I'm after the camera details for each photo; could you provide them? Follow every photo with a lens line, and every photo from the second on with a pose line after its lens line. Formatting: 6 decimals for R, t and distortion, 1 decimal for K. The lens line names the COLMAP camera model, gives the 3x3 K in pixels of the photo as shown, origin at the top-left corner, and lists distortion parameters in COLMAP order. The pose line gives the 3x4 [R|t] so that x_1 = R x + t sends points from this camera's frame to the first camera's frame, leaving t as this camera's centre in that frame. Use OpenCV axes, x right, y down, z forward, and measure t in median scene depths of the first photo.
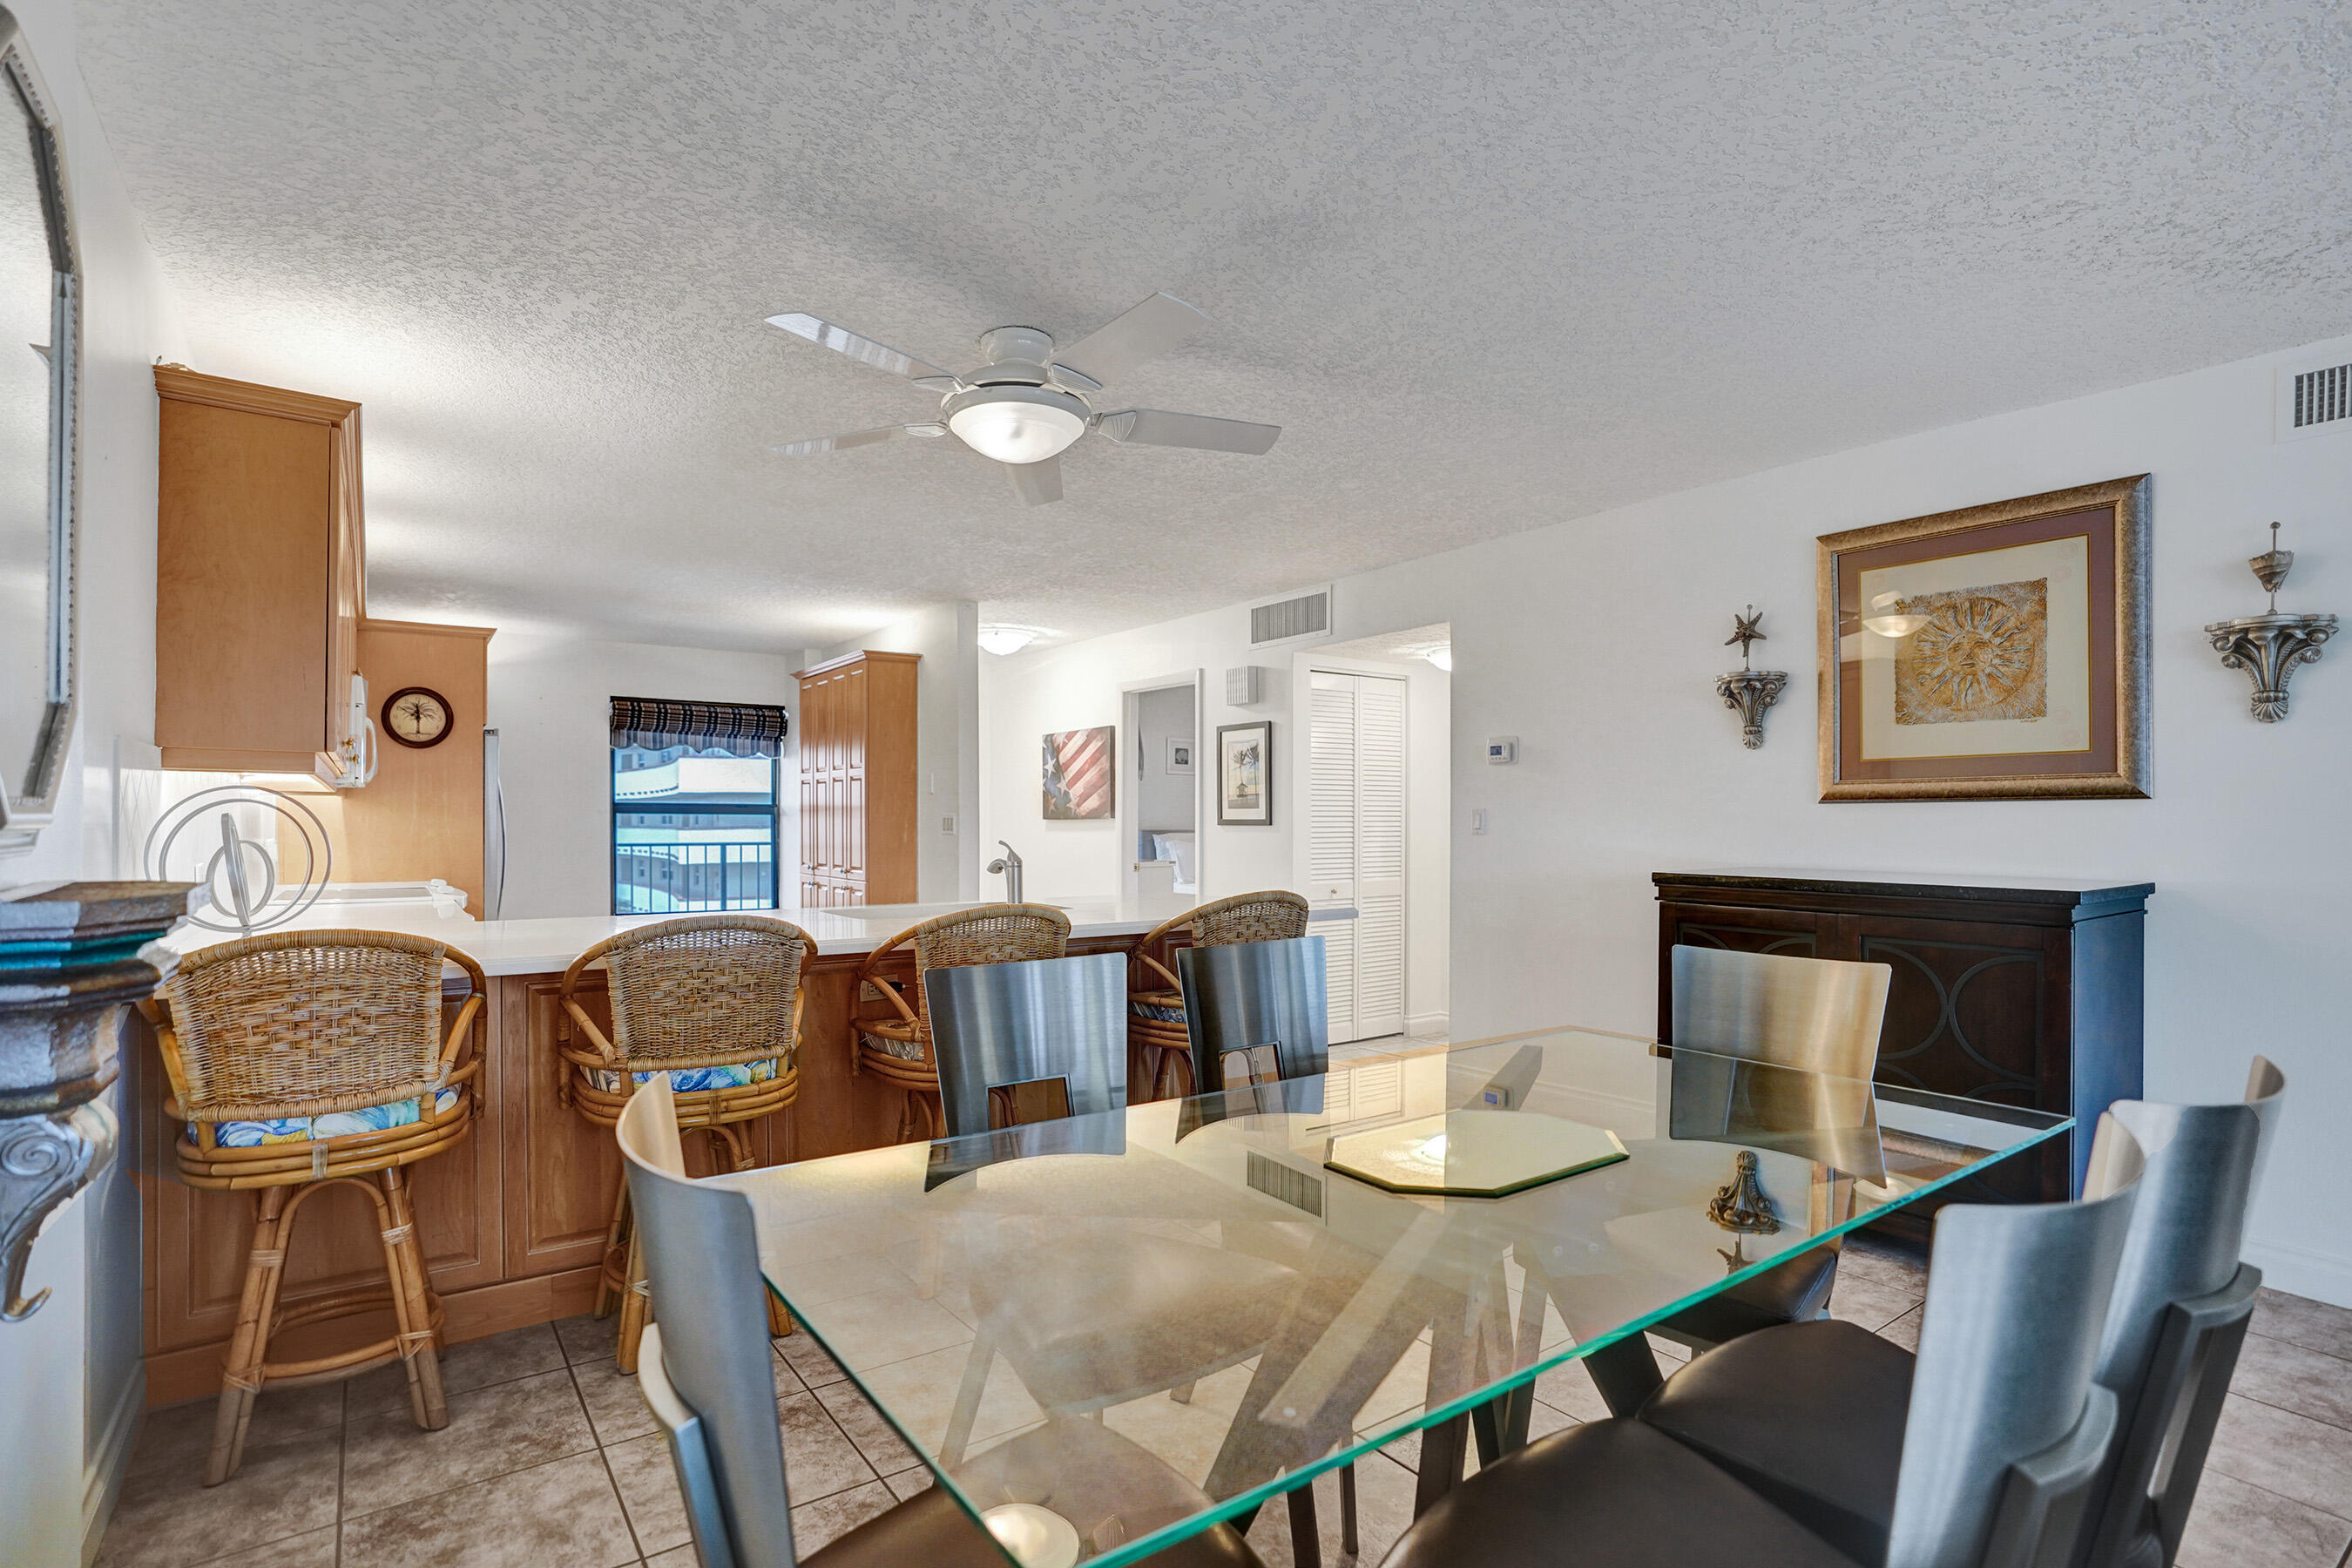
lens RADIAL K [[1160.7, 0, 1228.3], [0, 1160.7, 818.0], [0, 0, 1]] dist [-0.052921, 0.029007]
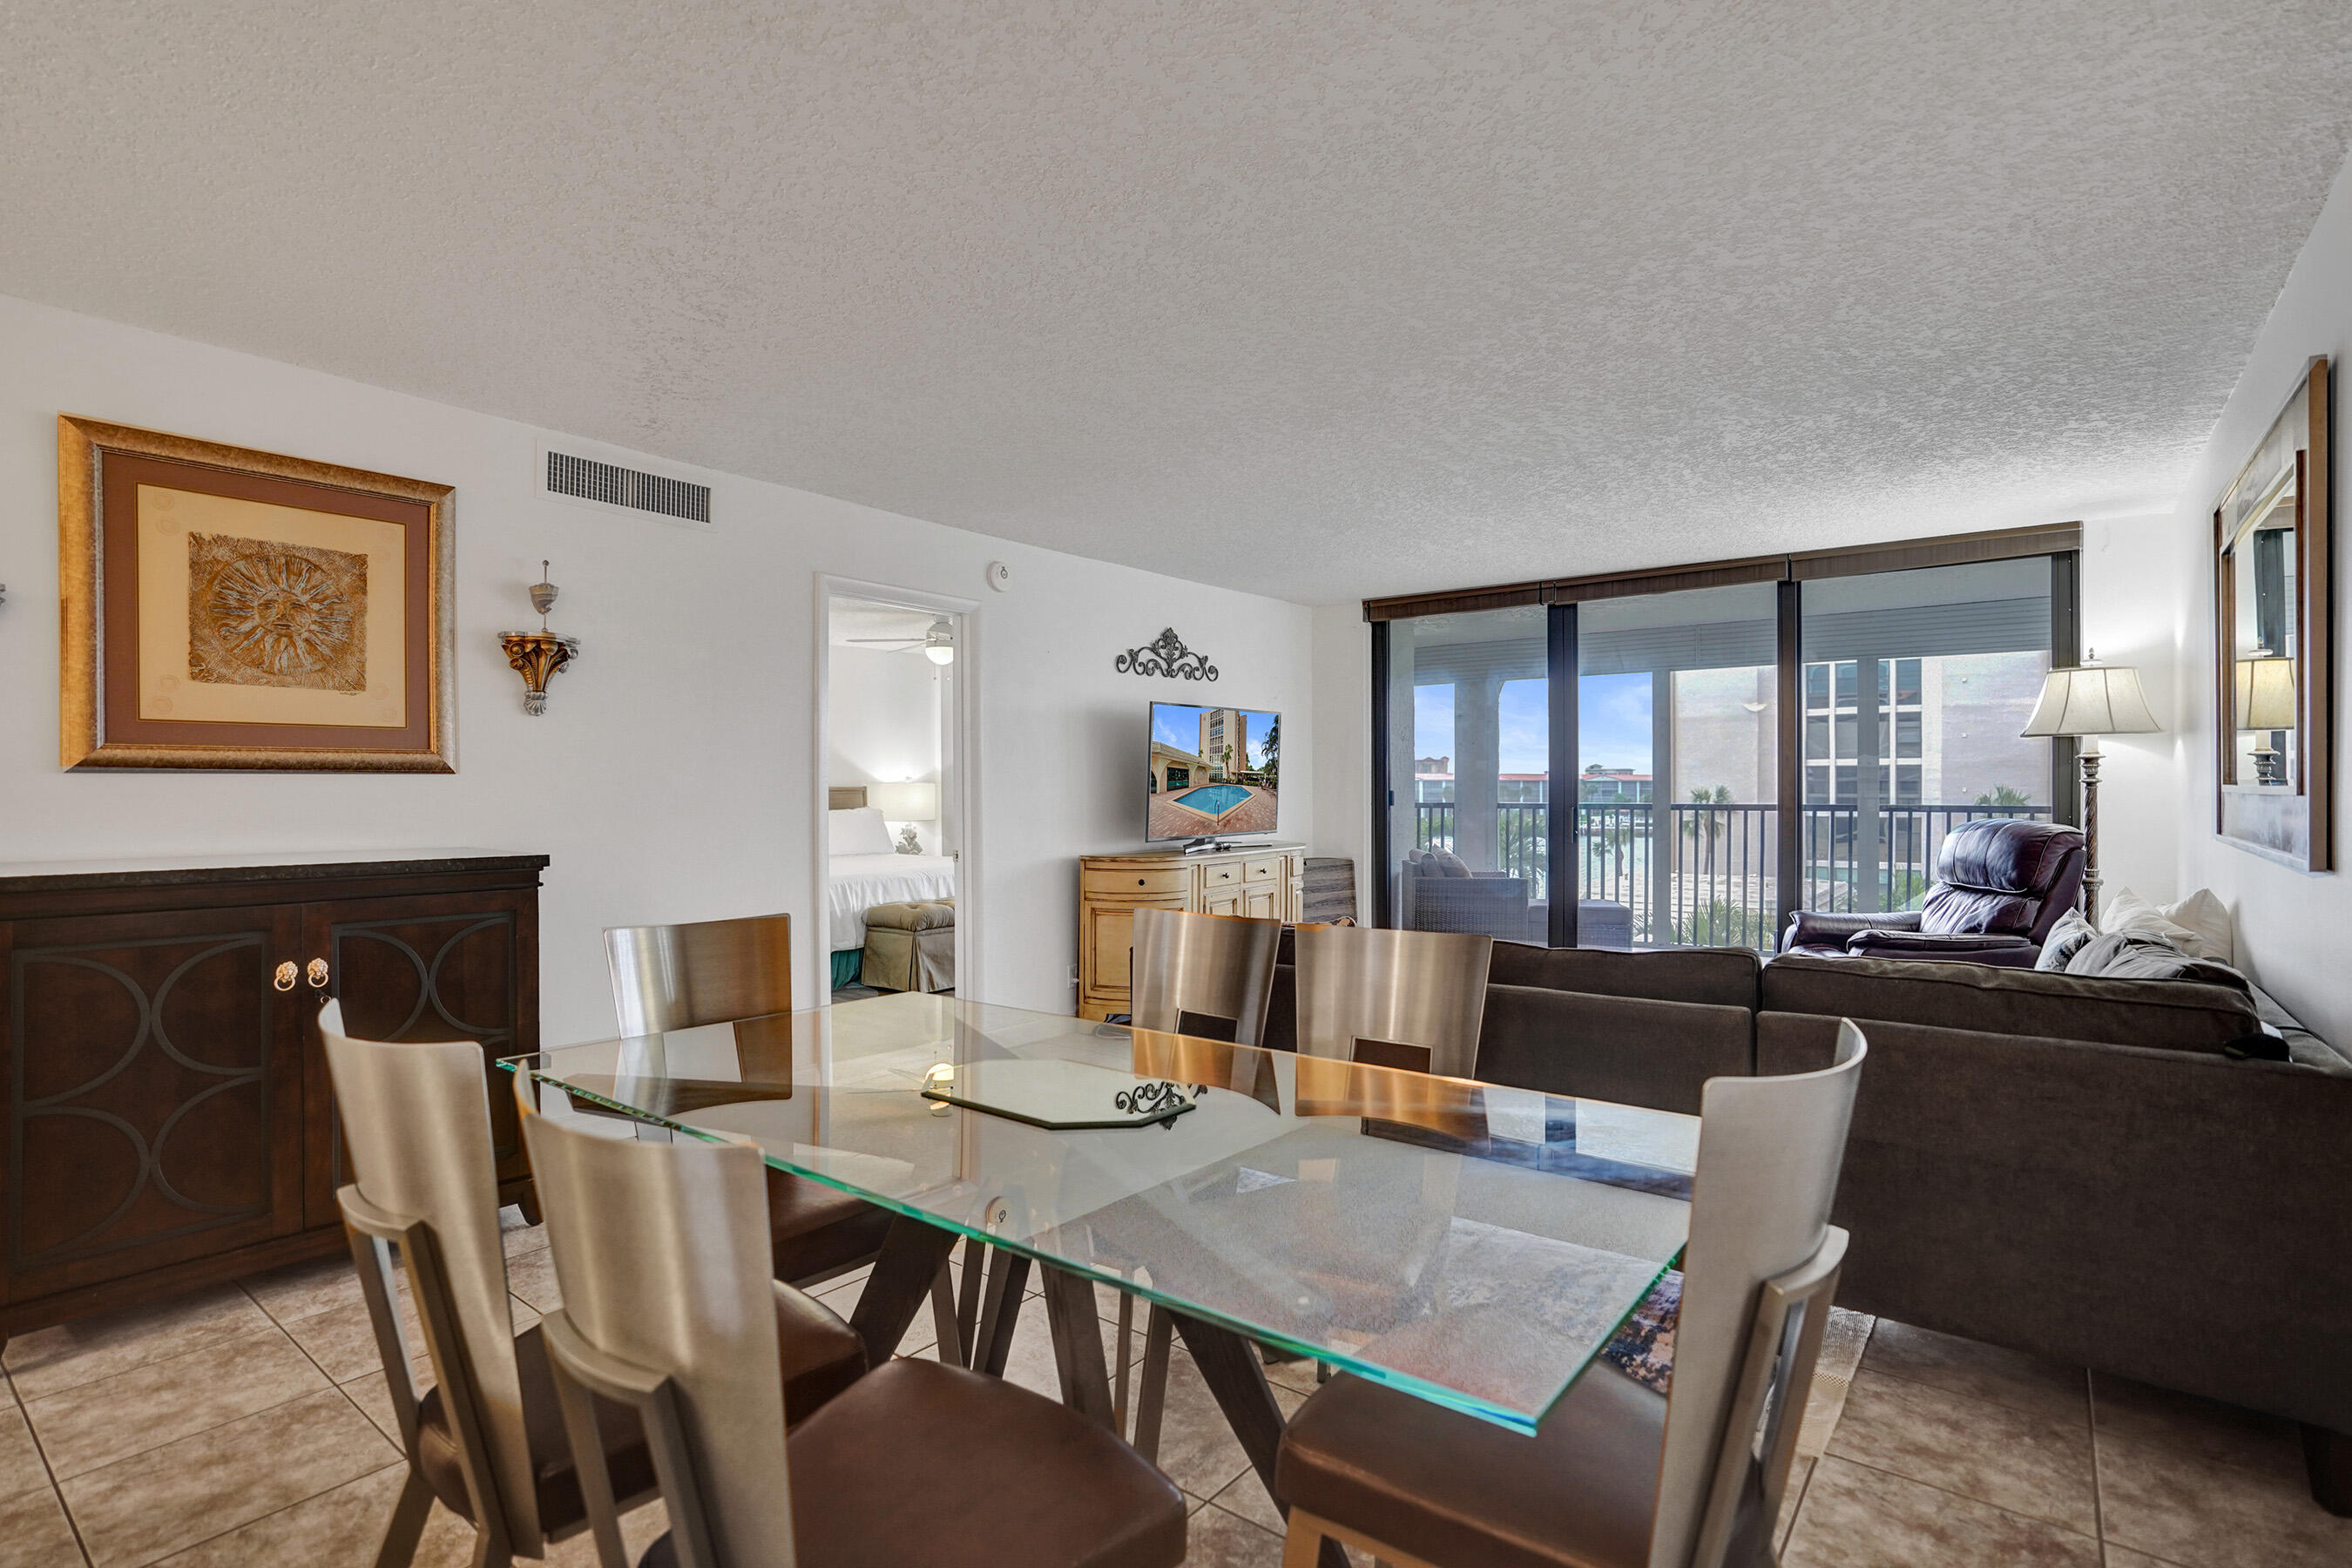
lens RADIAL K [[1138.8, 0, 1173.8], [0, 1138.8, 795.7], [0, 0, 1]] dist [-0.058939, 0.024985]
pose [[-0.236928, -0.004760, 0.971515, -0.400507], [-0.000348, 0.999988, 0.004815, -0.000885], [-0.971527, 0.000803, -0.236927, 0.516030]]
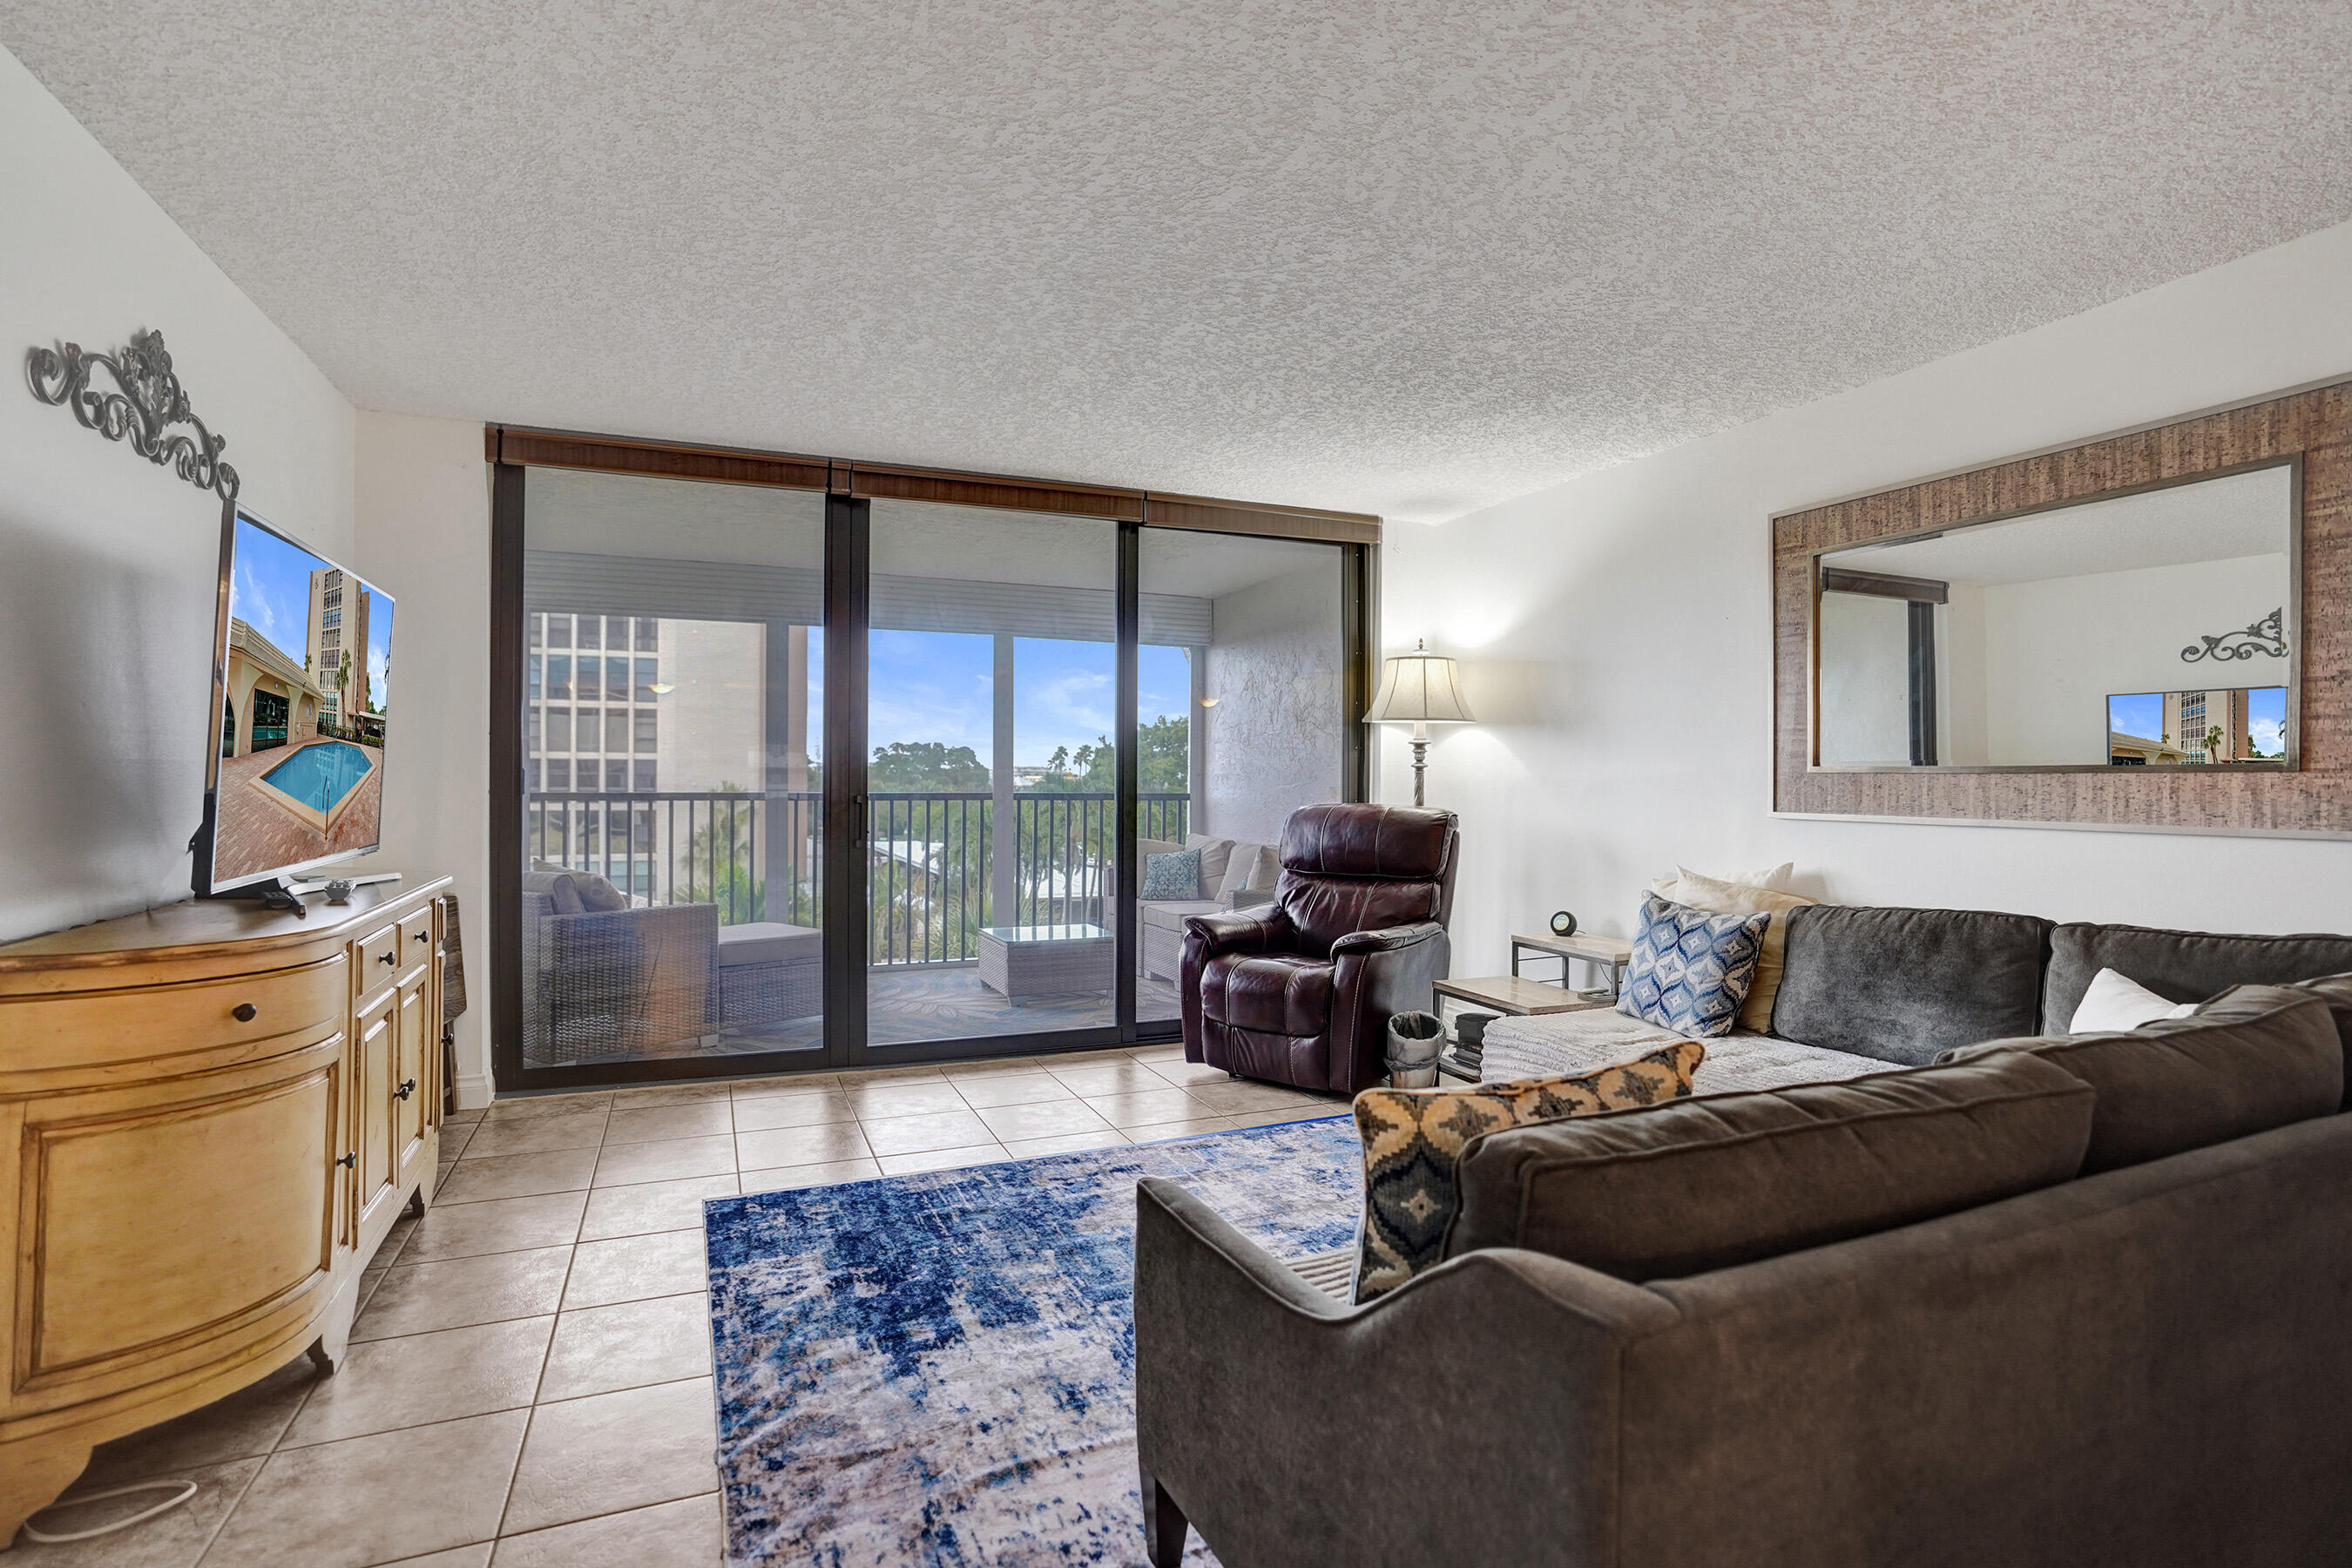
lens RADIAL K [[1129.6, 0, 1175.0], [0, 1129.6, 789.2], [0, 0, 1]] dist [-0.051200, 0.025925]
pose [[-0.965238, -0.004724, 0.261330, 0.597972], [-0.004590, 0.999989, 0.001122, 0.017276], [-0.261332, -0.000117, -0.965249, 0.580227]]
